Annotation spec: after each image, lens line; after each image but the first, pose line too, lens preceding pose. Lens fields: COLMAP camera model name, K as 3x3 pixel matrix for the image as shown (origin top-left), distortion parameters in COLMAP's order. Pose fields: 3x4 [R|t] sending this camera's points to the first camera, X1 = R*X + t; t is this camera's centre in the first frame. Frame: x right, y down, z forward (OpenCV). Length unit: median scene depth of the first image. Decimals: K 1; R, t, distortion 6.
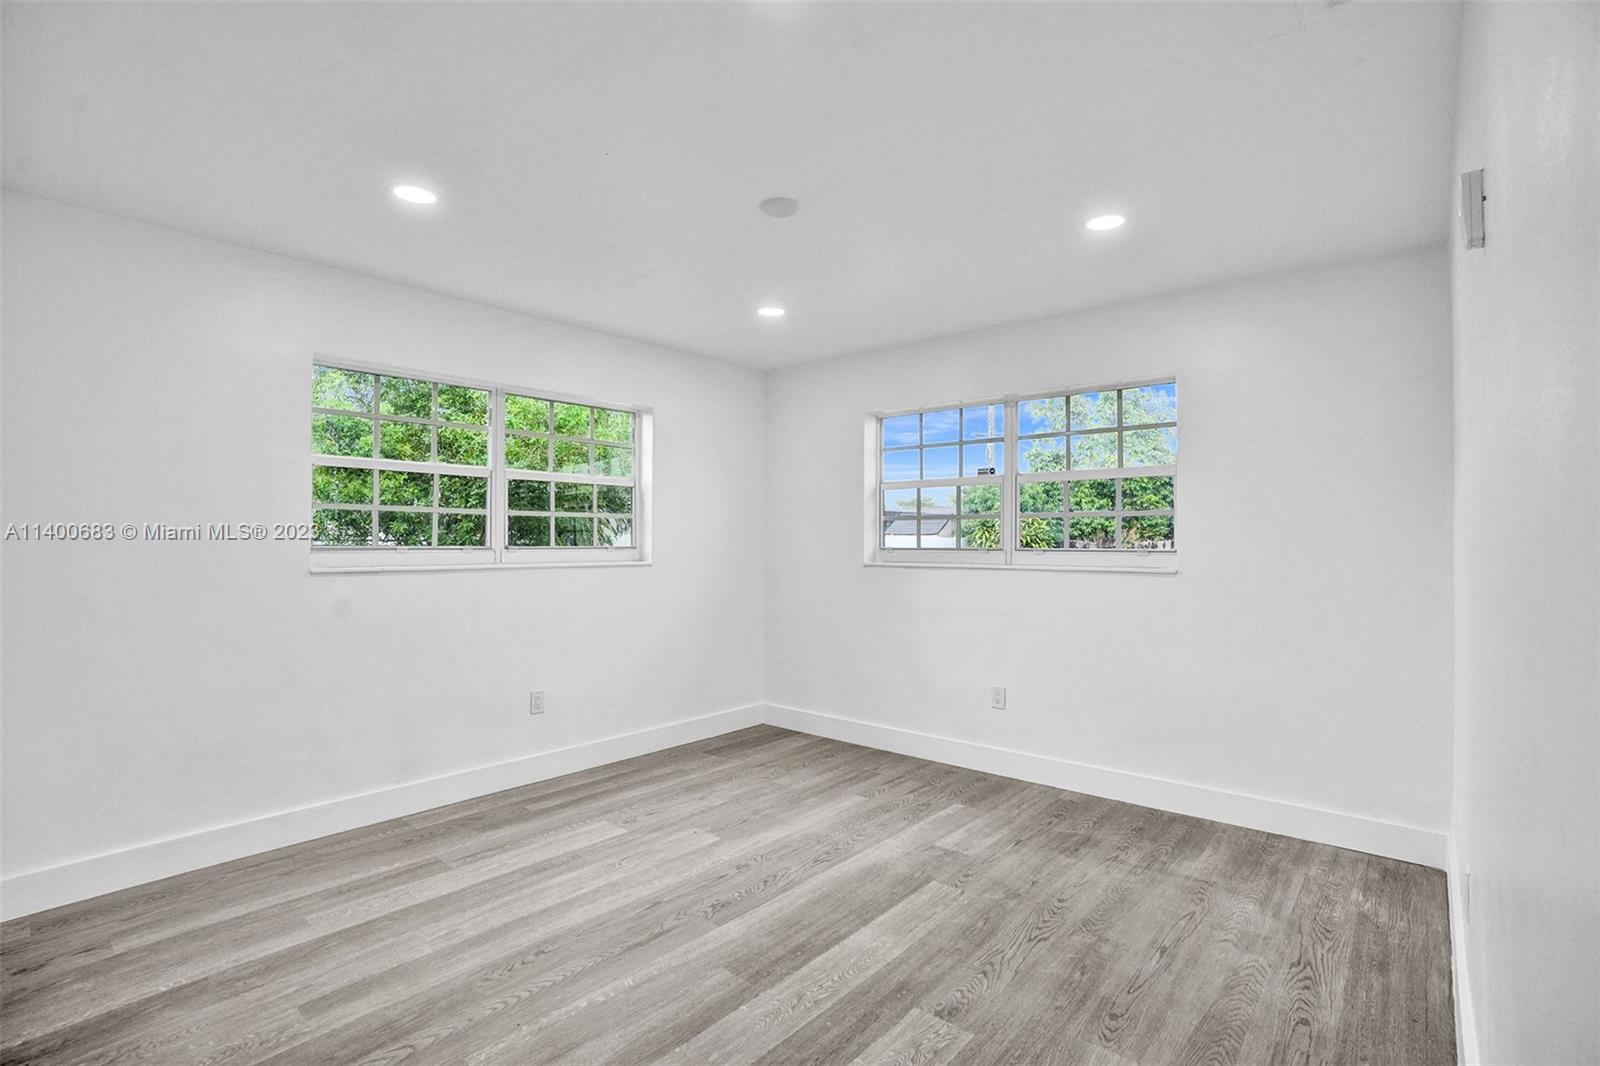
lens RADIAL K [[749.6, 0, 799.9], [0, 749.6, 516.2], [0, 0, 1]] dist [-0.068692, 0.026081]
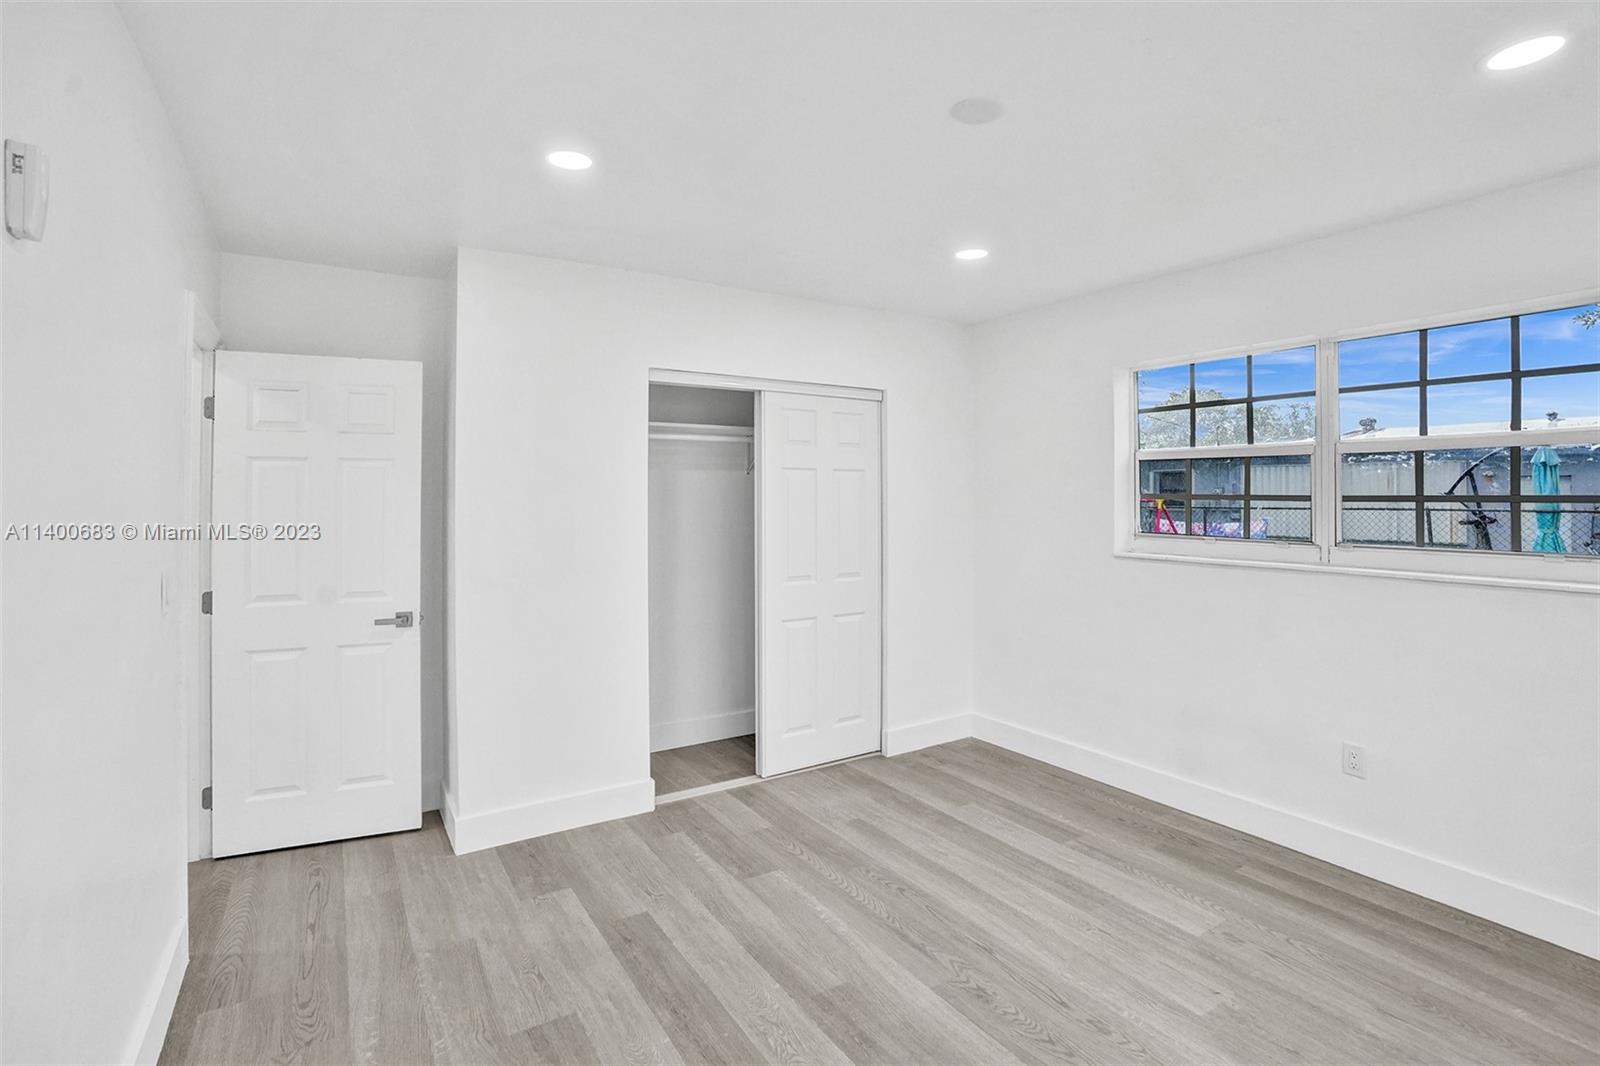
lens RADIAL K [[749.6, 0, 799.9], [0, 749.6, 516.2], [0, 0, 1]] dist [-0.068692, 0.026081]
pose [[-0.282586, 0.025596, -0.958900, 0.673964], [0.031638, 0.999349, 0.017352, -0.026983], [0.958720, -0.025434, -0.283212, 0.982065]]
